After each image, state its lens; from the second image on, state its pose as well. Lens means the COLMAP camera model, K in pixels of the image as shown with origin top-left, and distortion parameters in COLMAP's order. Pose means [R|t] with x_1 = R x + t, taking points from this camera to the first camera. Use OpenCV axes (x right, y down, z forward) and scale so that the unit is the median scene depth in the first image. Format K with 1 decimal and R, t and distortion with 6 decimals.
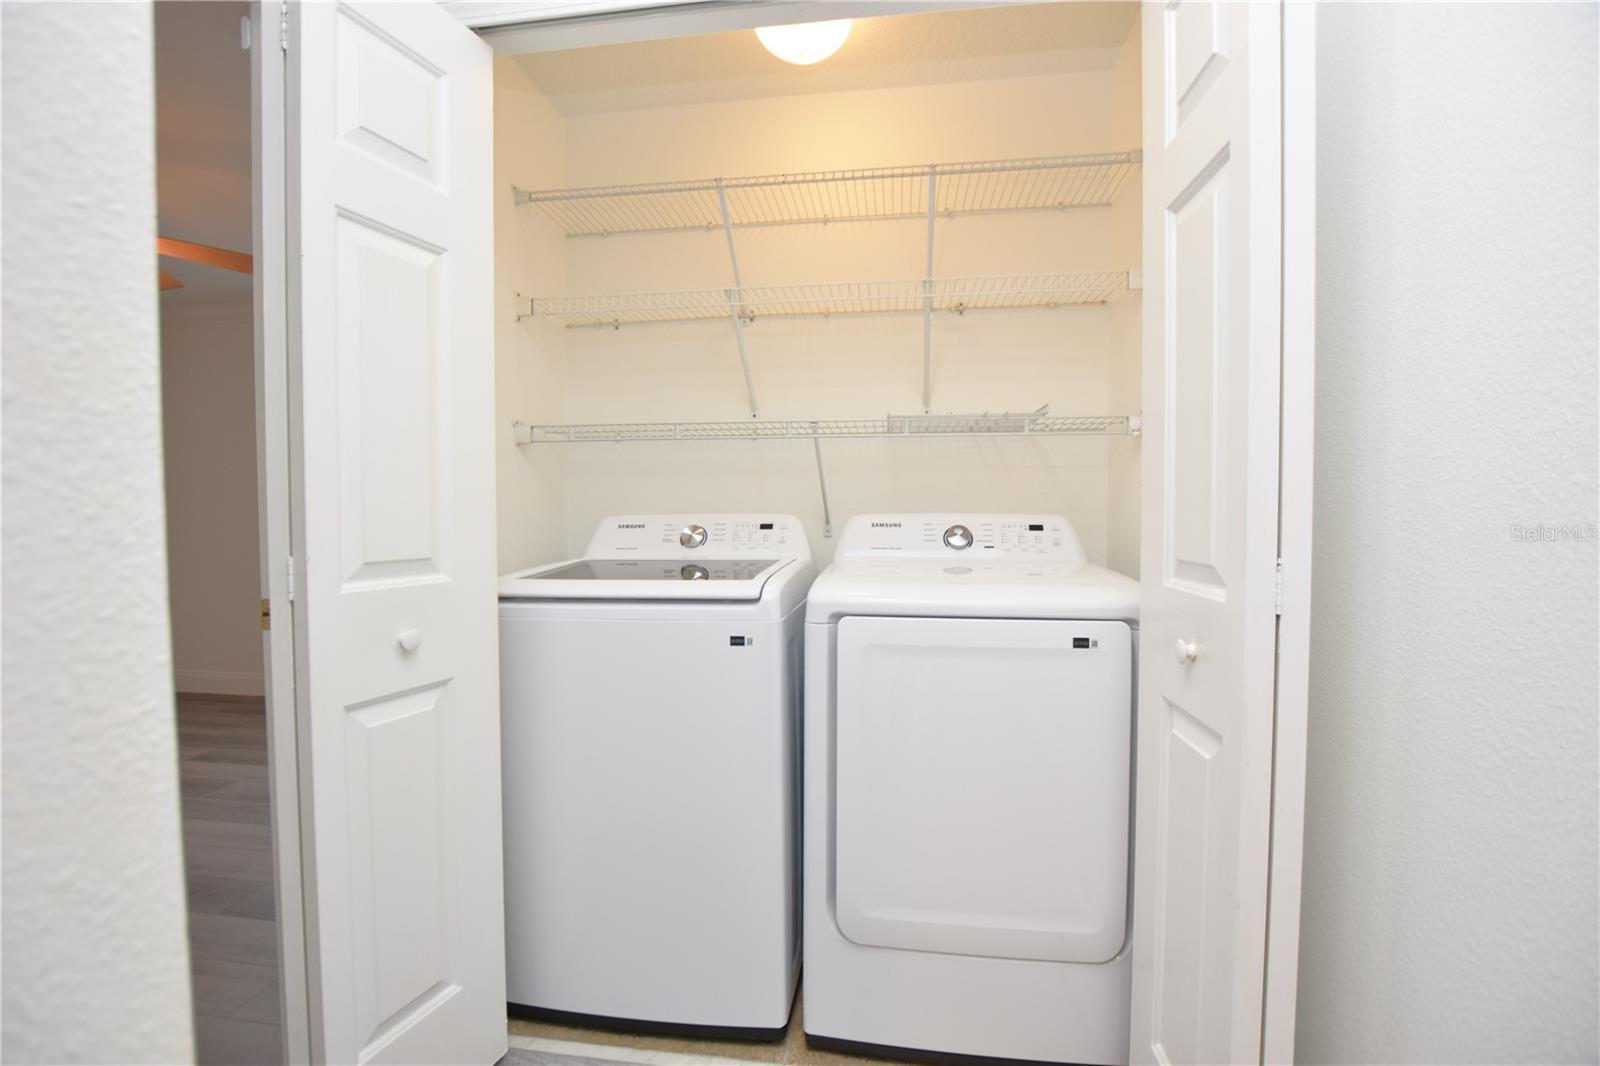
lens RADIAL K [[709.9, 0, 792.6], [0, 709.9, 538.2], [0, 0, 1]] dist [-0.023601, 0.001882]
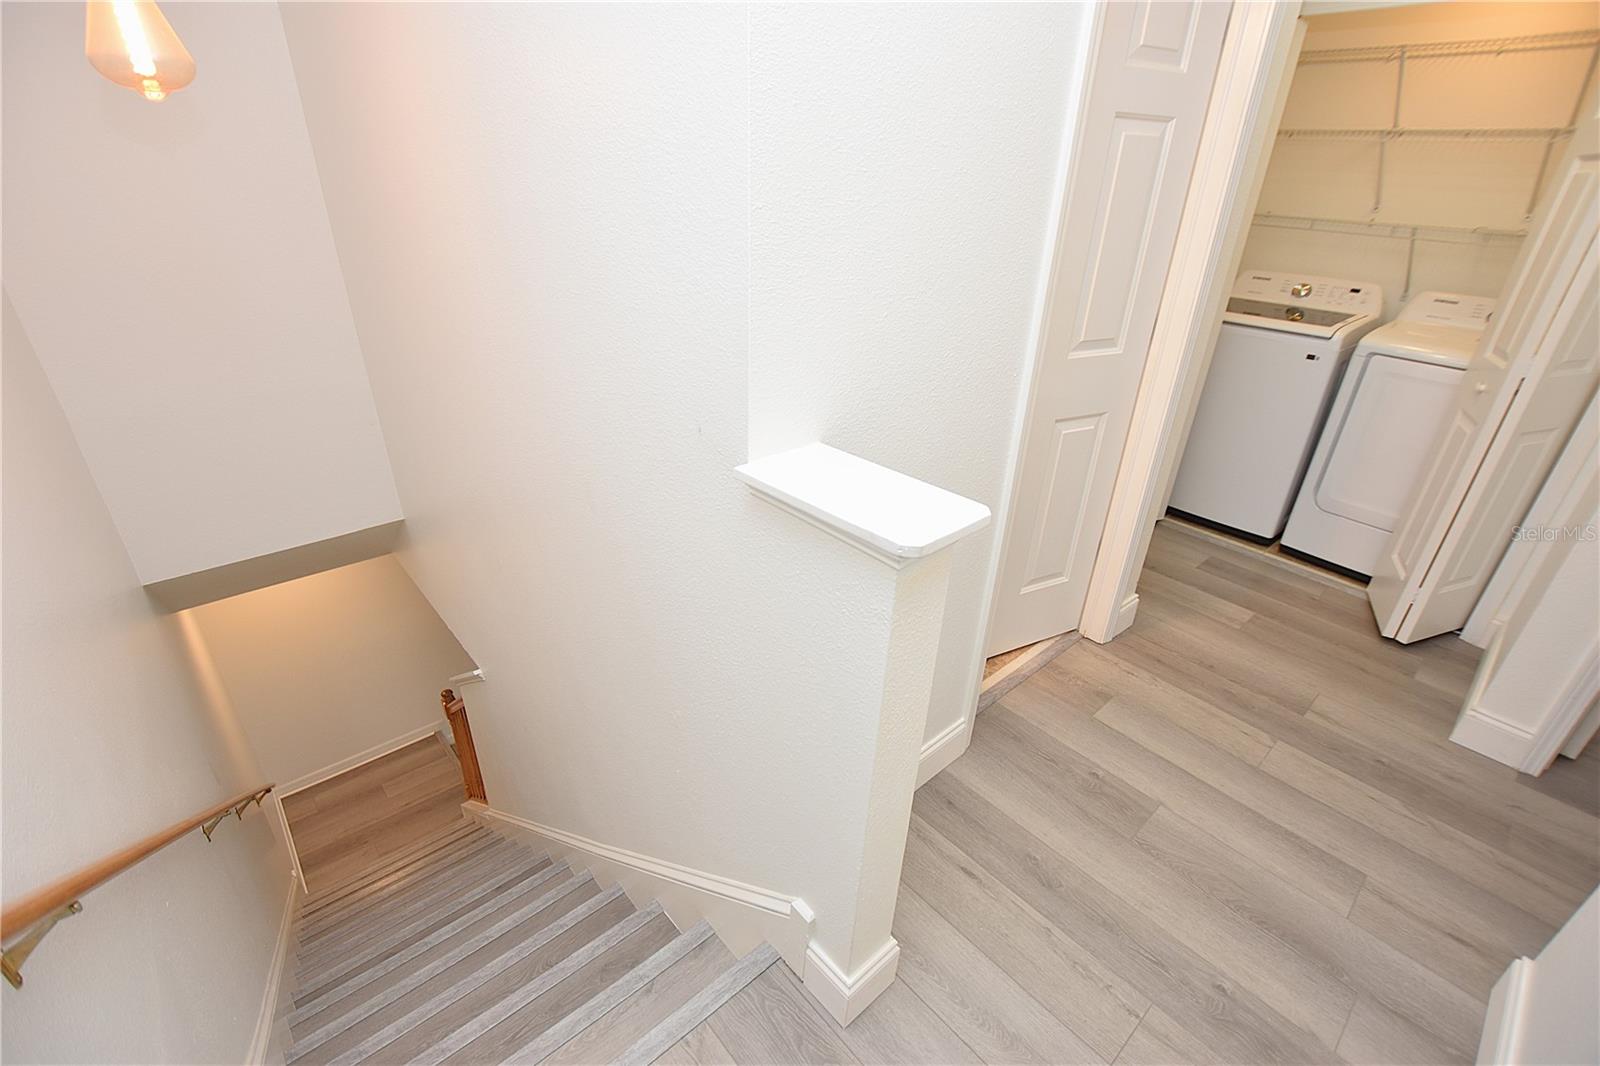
lens RADIAL K [[709.9, 0, 788.7], [0, 709.9, 535.1], [0, 0, 1]] dist [-0.023601, 0.001882]
pose [[0.754971, 0.322060, -0.571223, 0.076888], [-0.051181, 0.897370, 0.438300, -0.149516], [0.653757, -0.301669, 0.693972, -1.135405]]
